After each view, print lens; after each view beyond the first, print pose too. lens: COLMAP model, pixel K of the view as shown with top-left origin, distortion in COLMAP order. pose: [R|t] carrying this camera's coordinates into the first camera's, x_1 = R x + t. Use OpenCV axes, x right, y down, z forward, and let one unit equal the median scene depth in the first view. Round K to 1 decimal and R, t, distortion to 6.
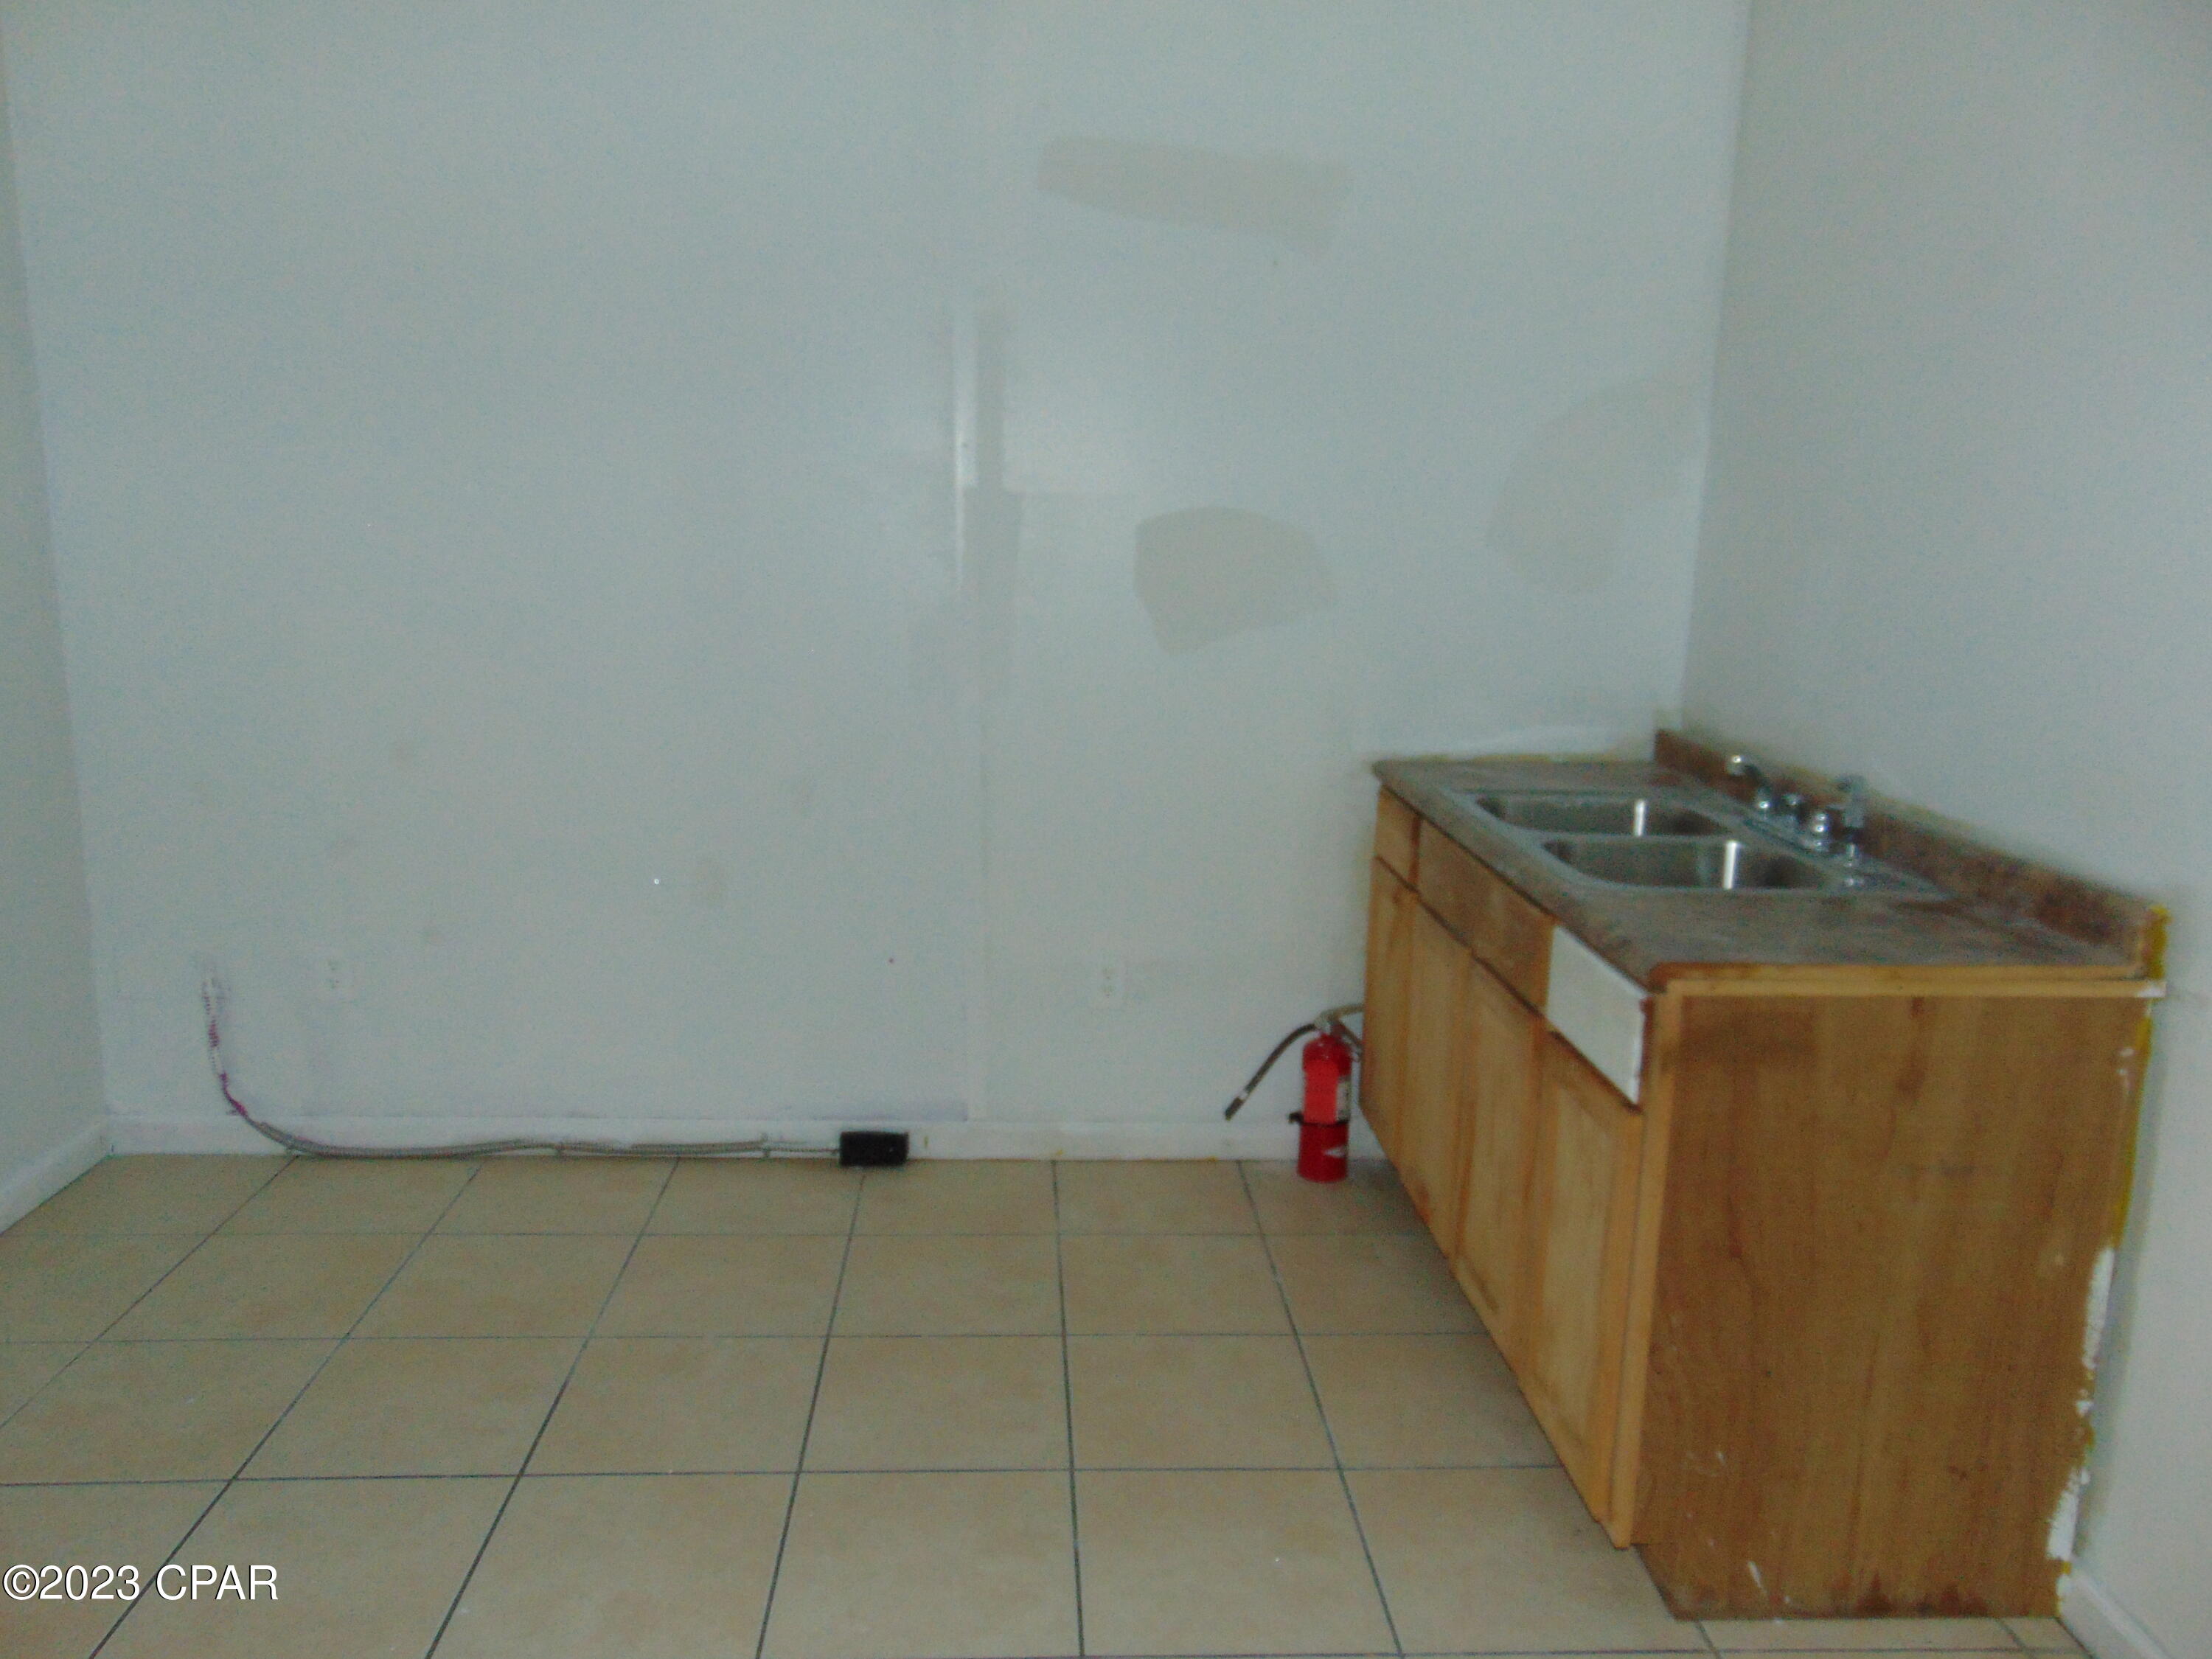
lens RADIAL K [[1620.4, 0, 1102.4], [0, 1620.4, 816.4], [0, 0, 1]] dist [-0.028581, 0.037842]
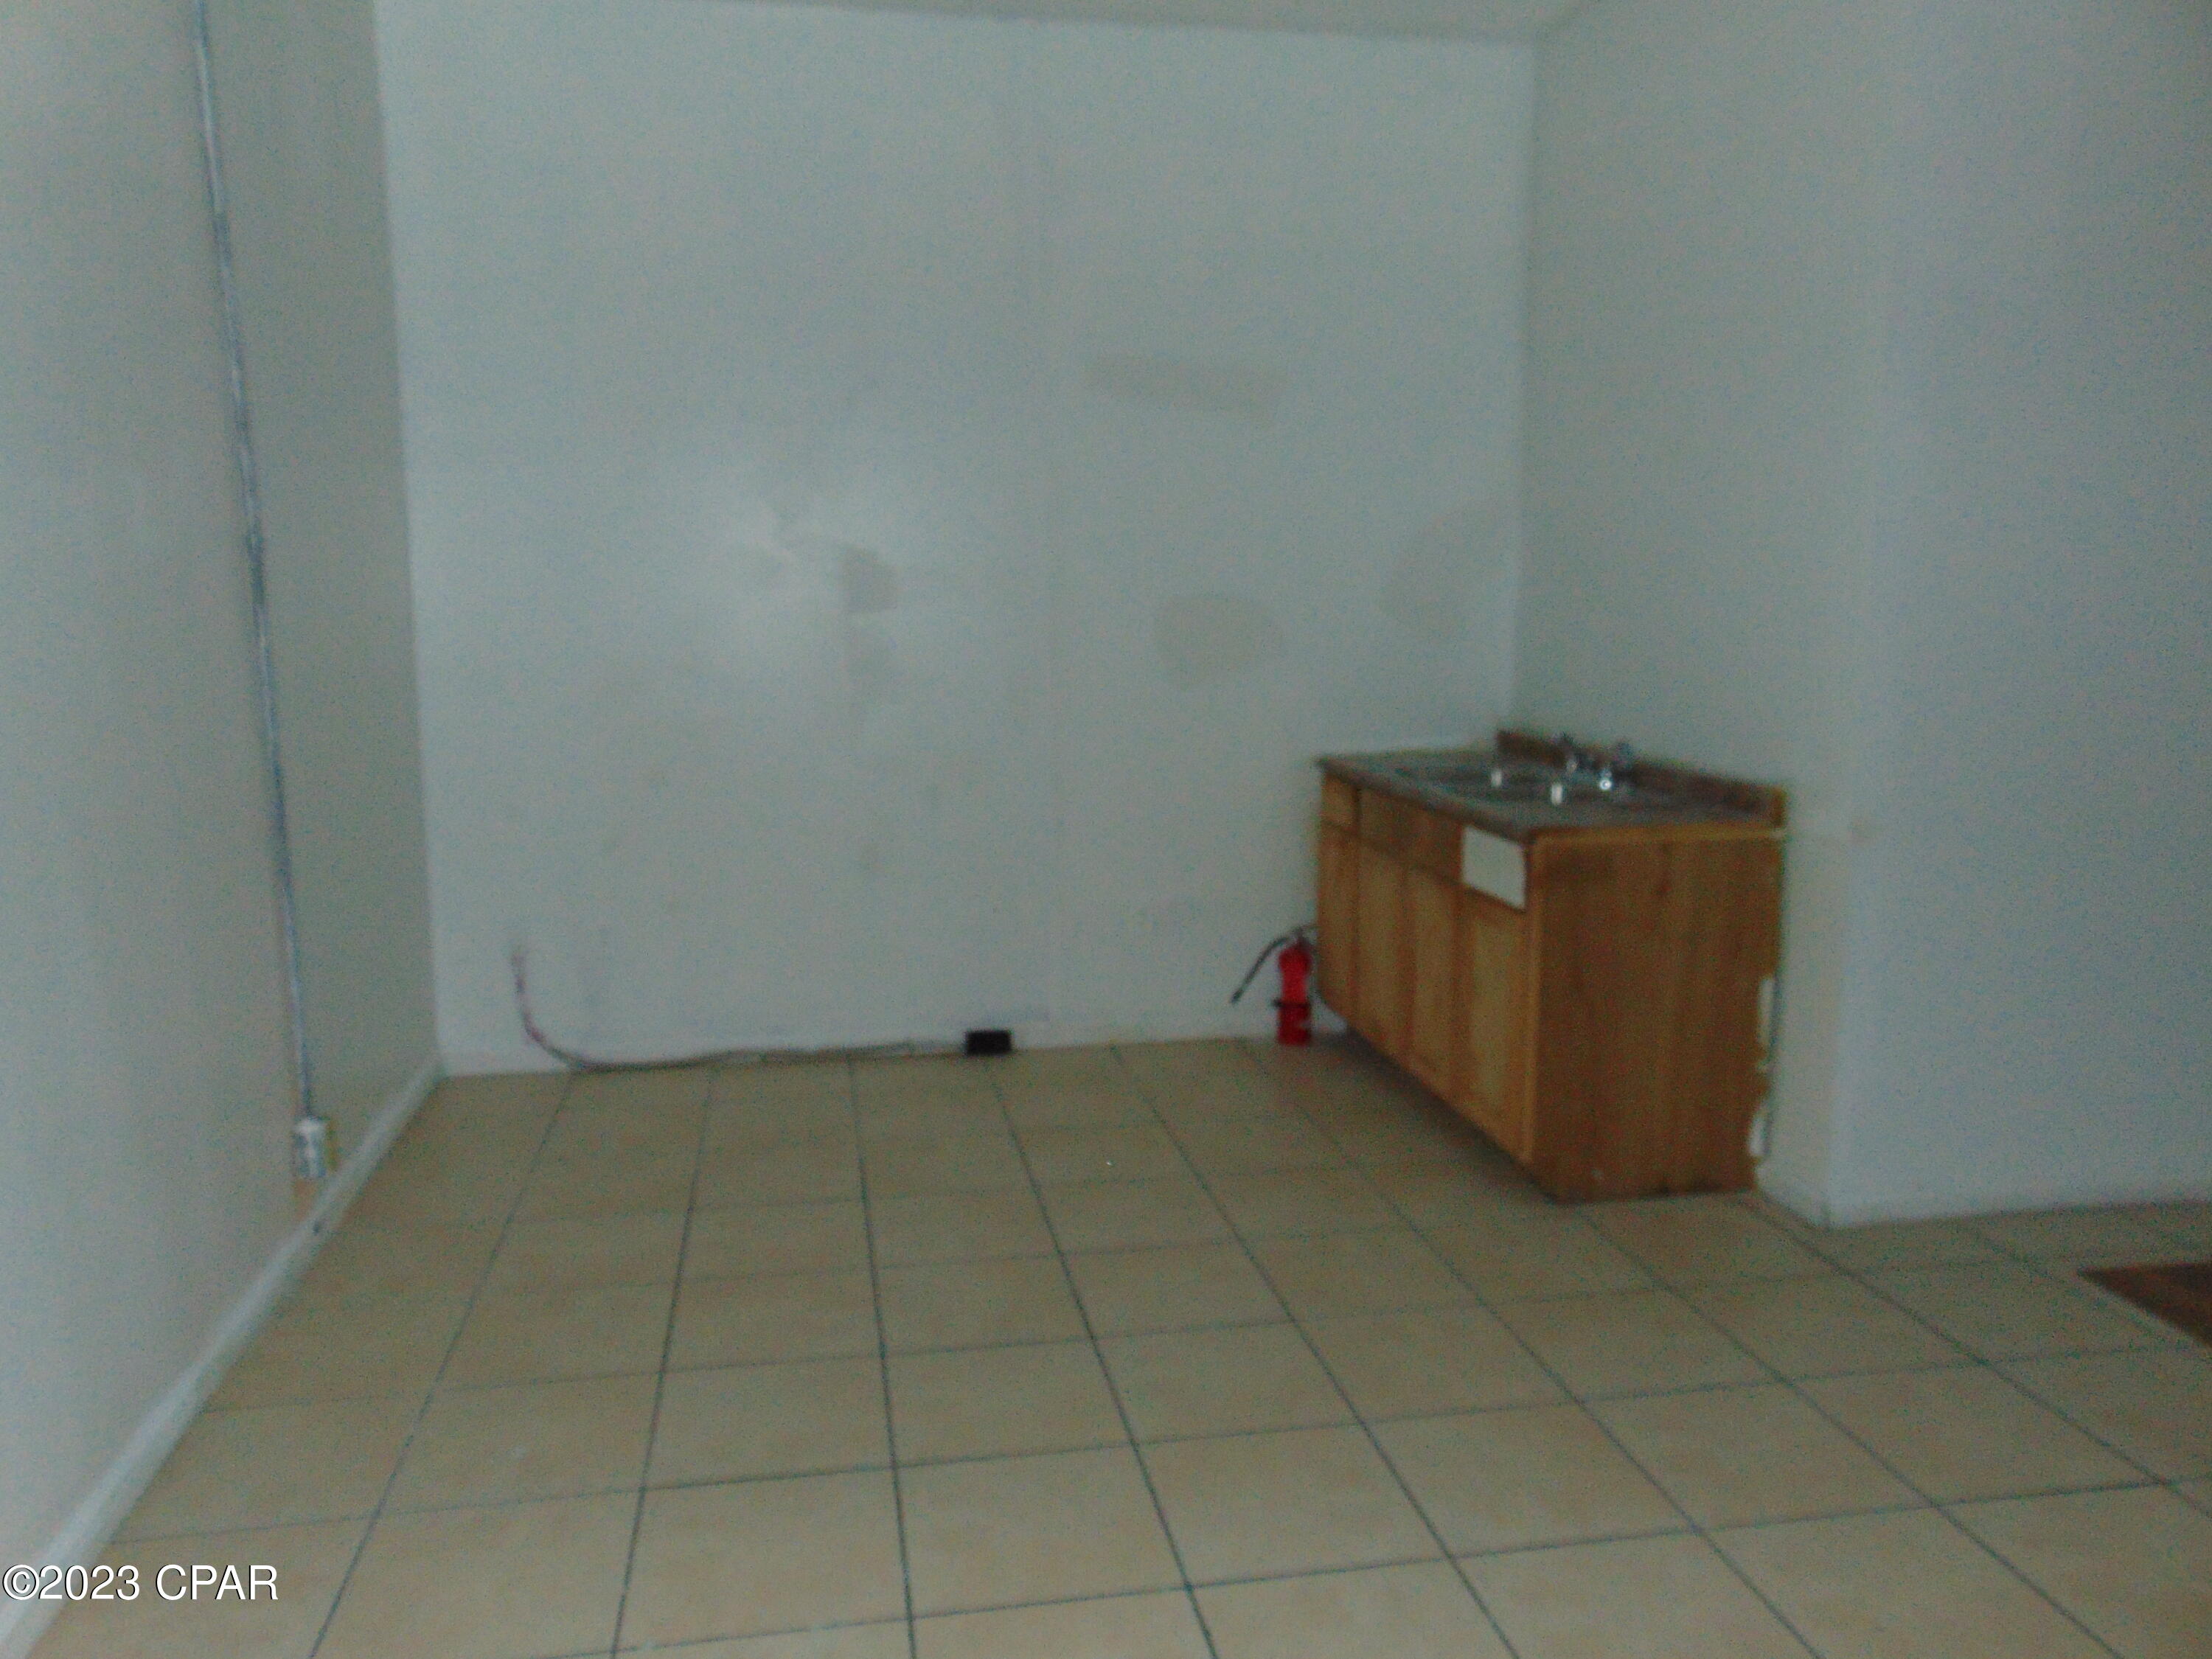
lens RADIAL K [[1620.4, 0, 1123.2], [0, 1620.4, 836.2], [0, 0, 1]] dist [-0.028581, 0.037842]
pose [[0.989500, -0.044256, 0.137589, -0.247372], [0.049254, 0.998237, -0.033130, 0.089302], [-0.135880, 0.039559, 0.989935, -0.511581]]
